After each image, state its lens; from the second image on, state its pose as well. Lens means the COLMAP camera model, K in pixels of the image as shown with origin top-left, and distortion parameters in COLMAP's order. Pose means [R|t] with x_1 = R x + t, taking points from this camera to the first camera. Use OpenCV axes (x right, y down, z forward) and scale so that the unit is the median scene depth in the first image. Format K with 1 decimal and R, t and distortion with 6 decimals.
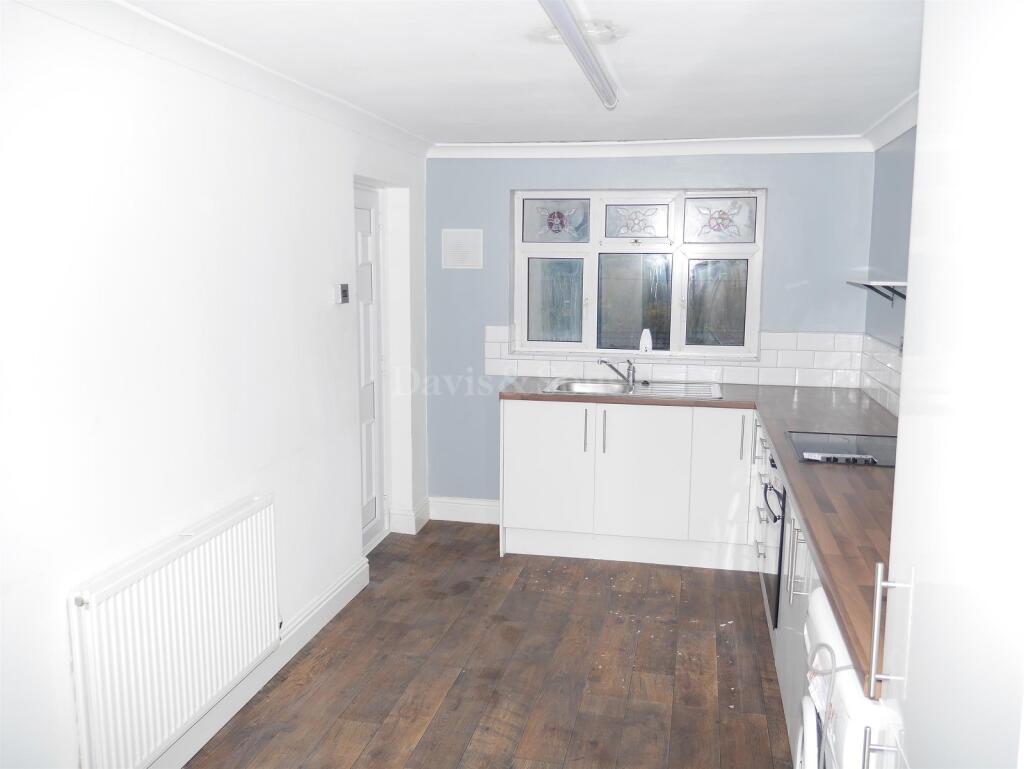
lens RADIAL K [[854.5, 0, 508.8], [0, 854.5, 383.1], [0, 0, 1]] dist [-0.018932, 0.001562]
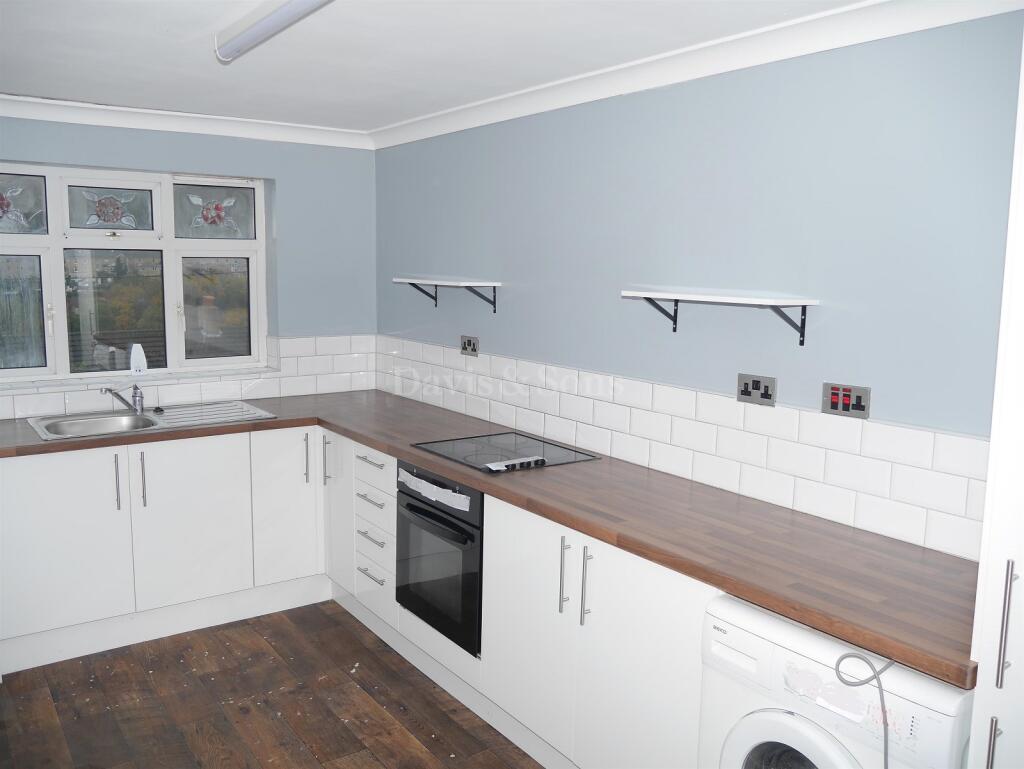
lens RADIAL K [[860.5, 0, 512.1], [0, 860.5, 375.3], [0, 0, 1]] dist [-0.014424, -0.003041]
pose [[0.672107, -0.094279, 0.734427, -0.225116], [0.095095, 0.994638, 0.040657, -0.036844], [-0.734322, 0.042515, 0.677469, 0.218339]]
